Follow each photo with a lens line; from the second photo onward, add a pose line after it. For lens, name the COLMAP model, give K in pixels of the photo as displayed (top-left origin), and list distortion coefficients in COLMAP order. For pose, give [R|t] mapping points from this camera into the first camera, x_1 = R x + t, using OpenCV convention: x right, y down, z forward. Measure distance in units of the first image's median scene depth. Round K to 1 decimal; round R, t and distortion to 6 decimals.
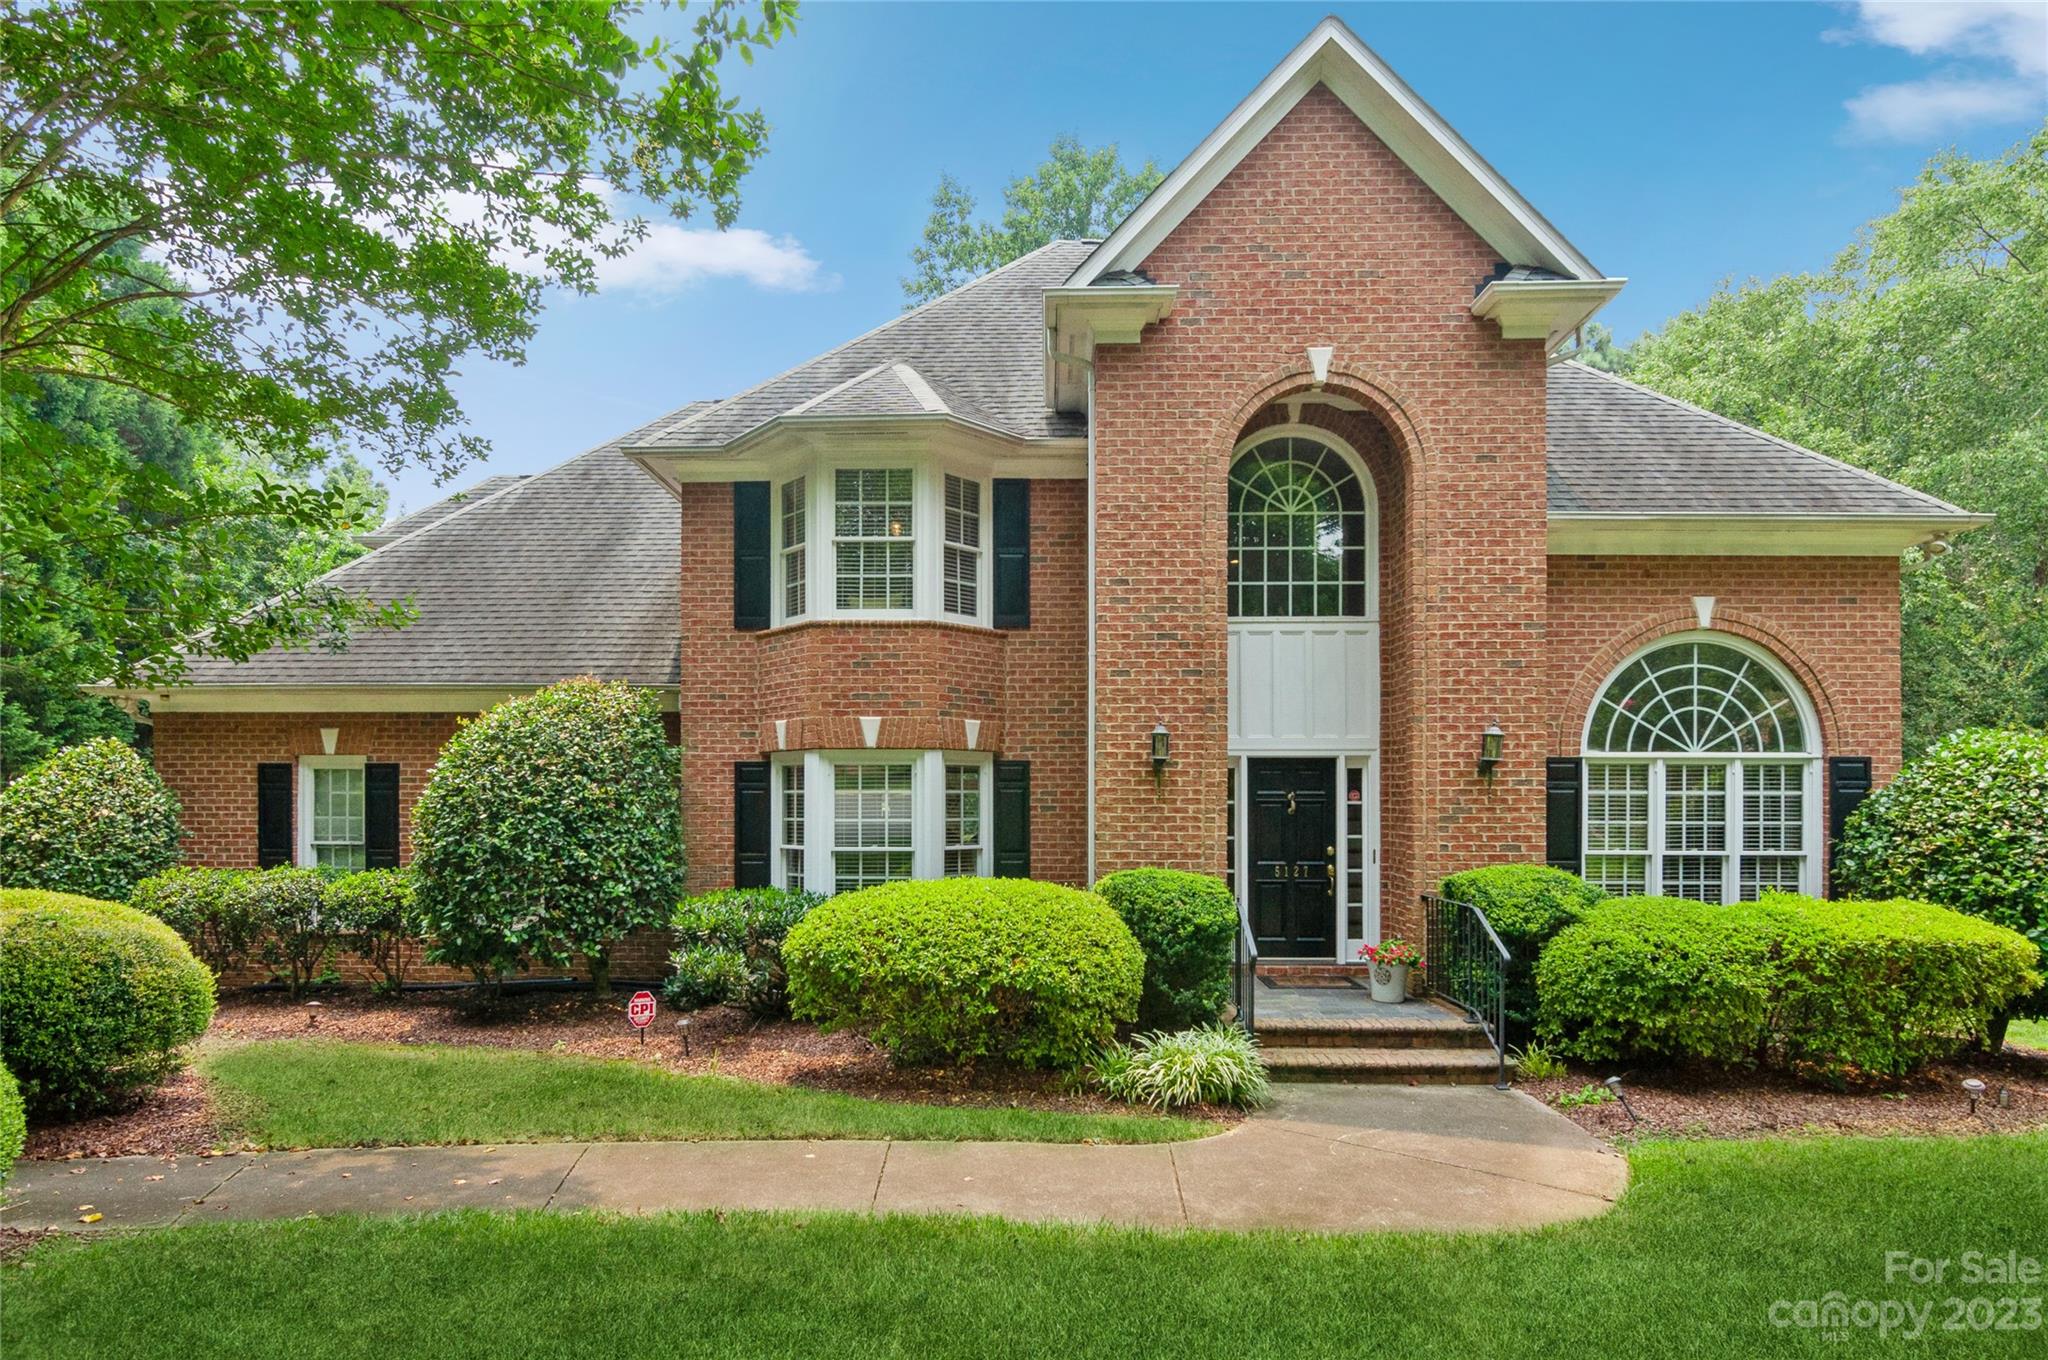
lens RADIAL K [[991.9, 0, 1016.5], [0, 991.9, 687.3], [0, 0, 1]] dist [-0.005853, -0.002421]
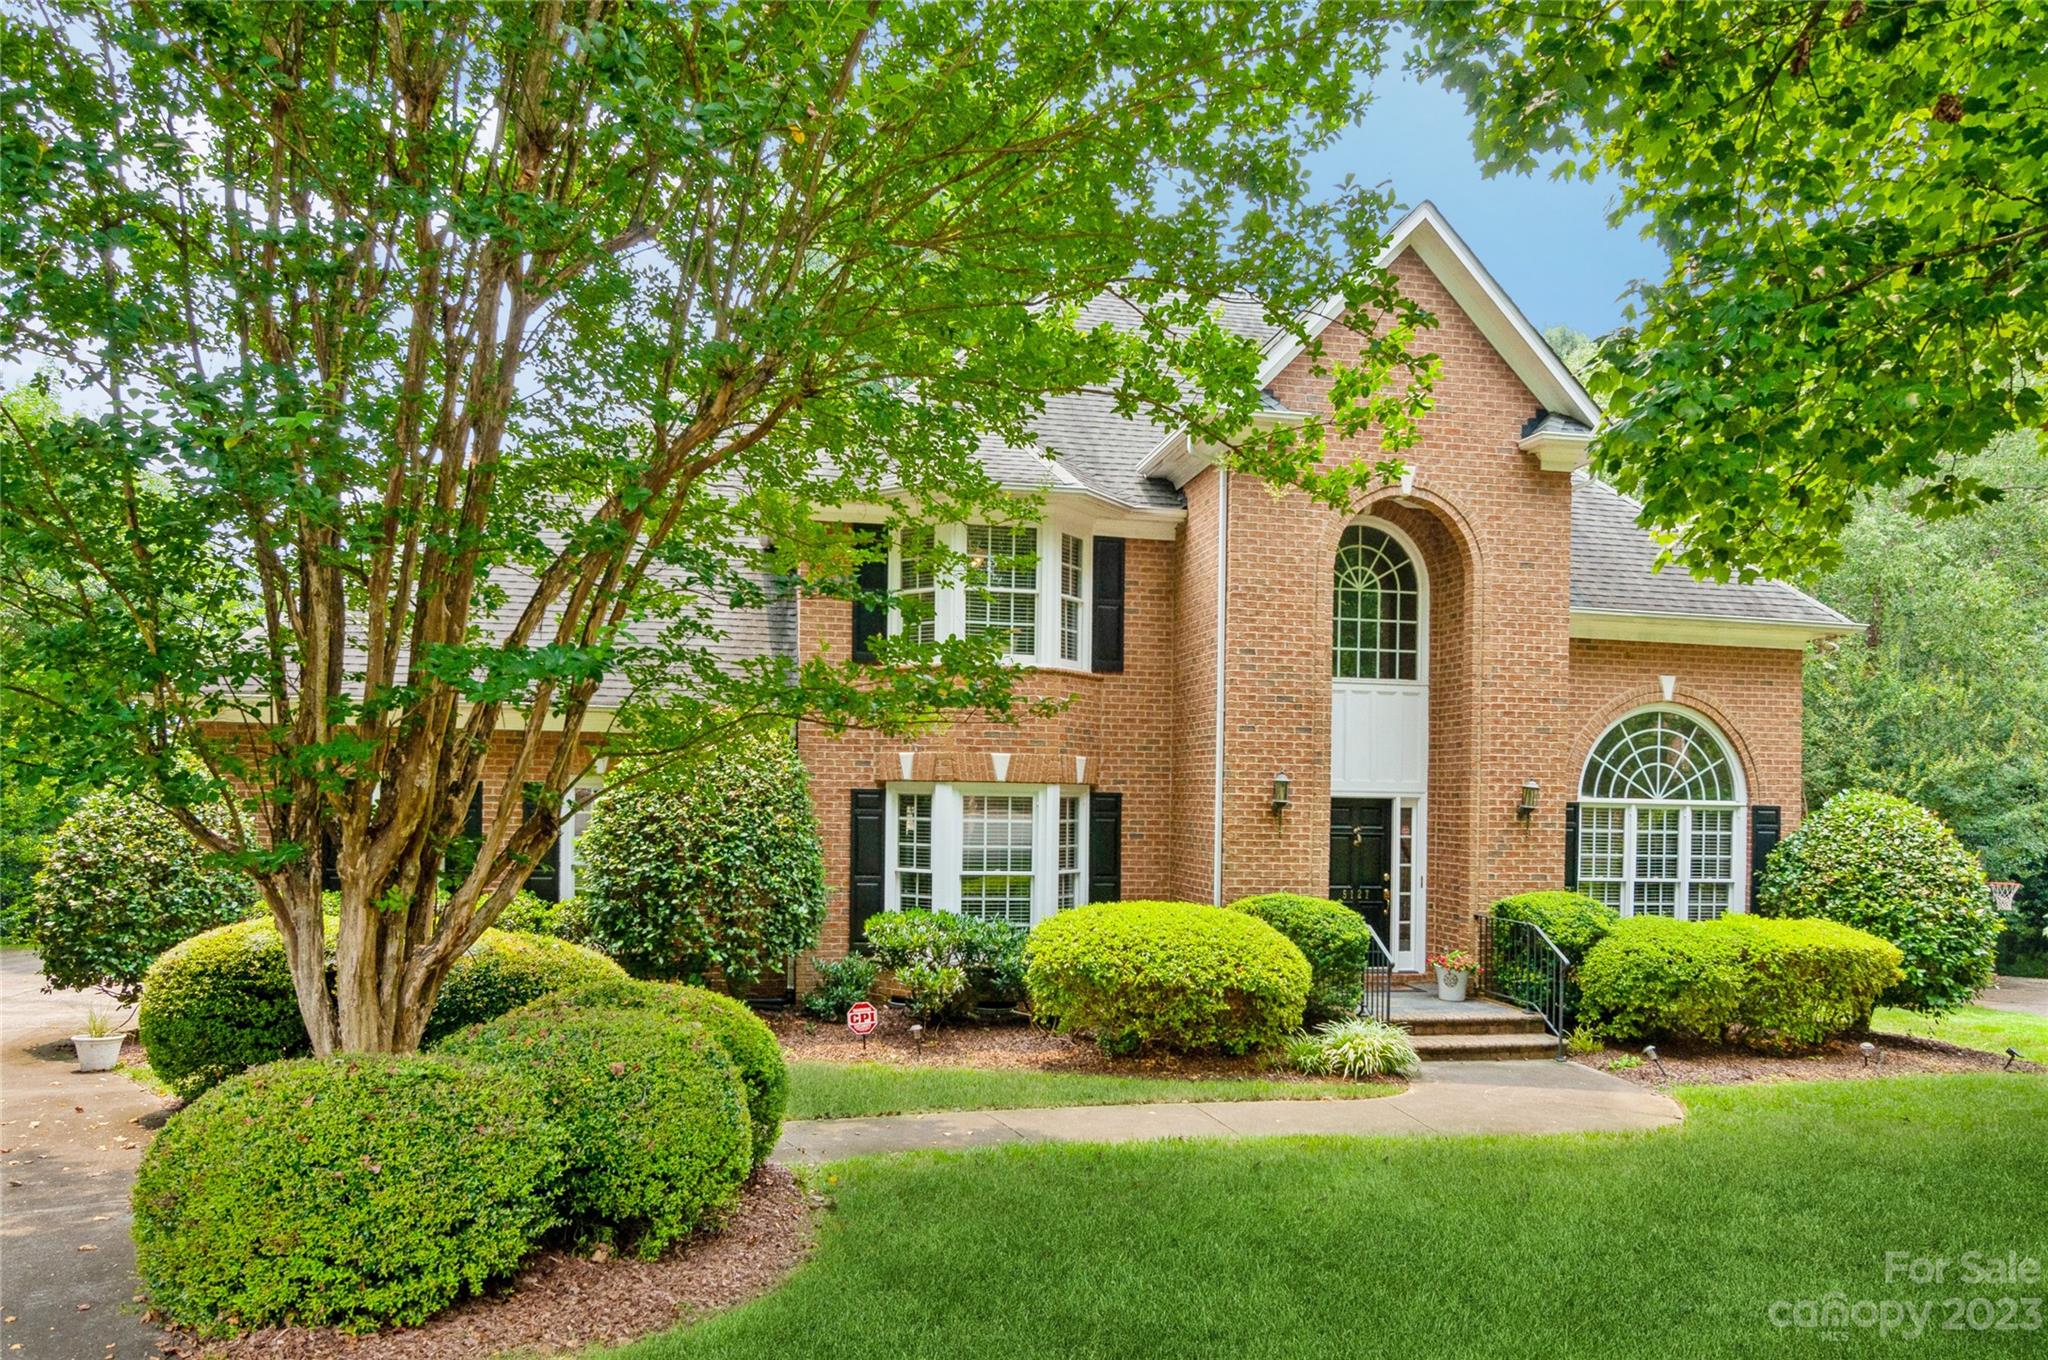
lens RADIAL K [[1179.8, 0, 1022.7], [0, 1179.8, 637.3], [0, 0, 1]] dist [-0.002163, 0.000064]
pose [[0.979749, 0.042835, 0.195596, -0.435509], [-0.039411, 0.998995, -0.021367, -0.081683], [-0.196315, 0.013226, 0.980452, -0.335207]]
